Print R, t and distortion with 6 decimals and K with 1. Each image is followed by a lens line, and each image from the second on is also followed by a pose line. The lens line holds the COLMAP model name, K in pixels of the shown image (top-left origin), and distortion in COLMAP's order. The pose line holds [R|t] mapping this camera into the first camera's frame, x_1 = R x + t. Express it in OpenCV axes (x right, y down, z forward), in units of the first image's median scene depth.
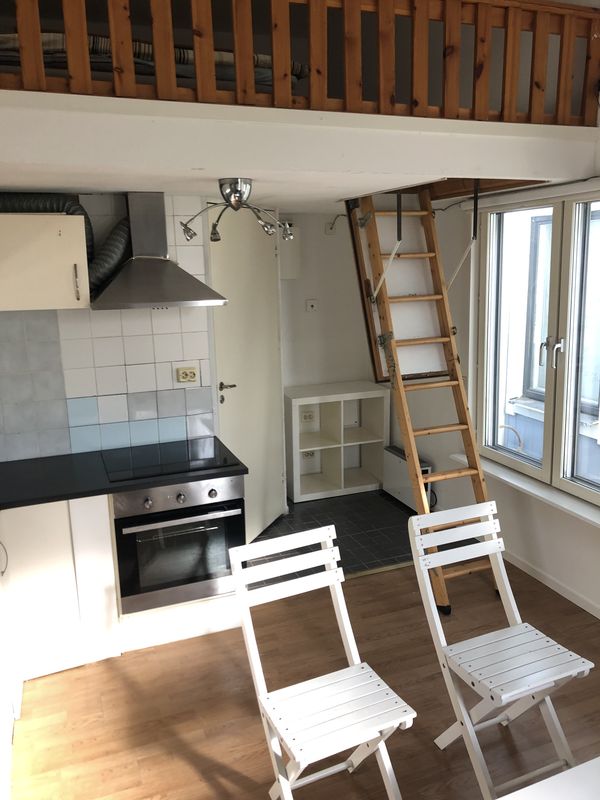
lens RADIAL K [[650.7, 0, 300.9], [0, 650.7, 395.4], [0, 0, 1]] dist [0.004381, 0.008199]
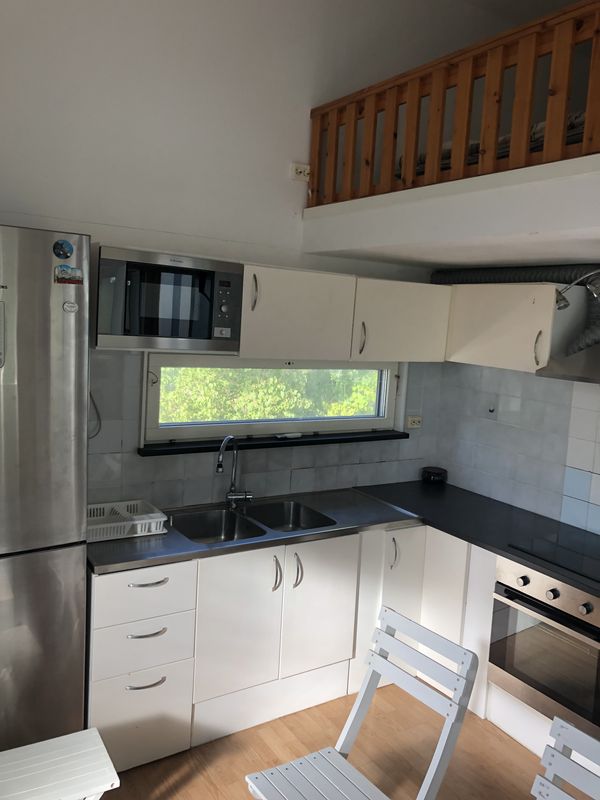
lens RADIAL K [[650.7, 0, 300.9], [0, 650.7, 395.4], [0, 0, 1]] dist [0.004381, 0.008199]
pose [[0.196724, 0.144084, -0.969814, 0.607936], [-0.249137, 0.964023, 0.092687, -0.106937], [0.948277, 0.223383, 0.225544, 0.441230]]
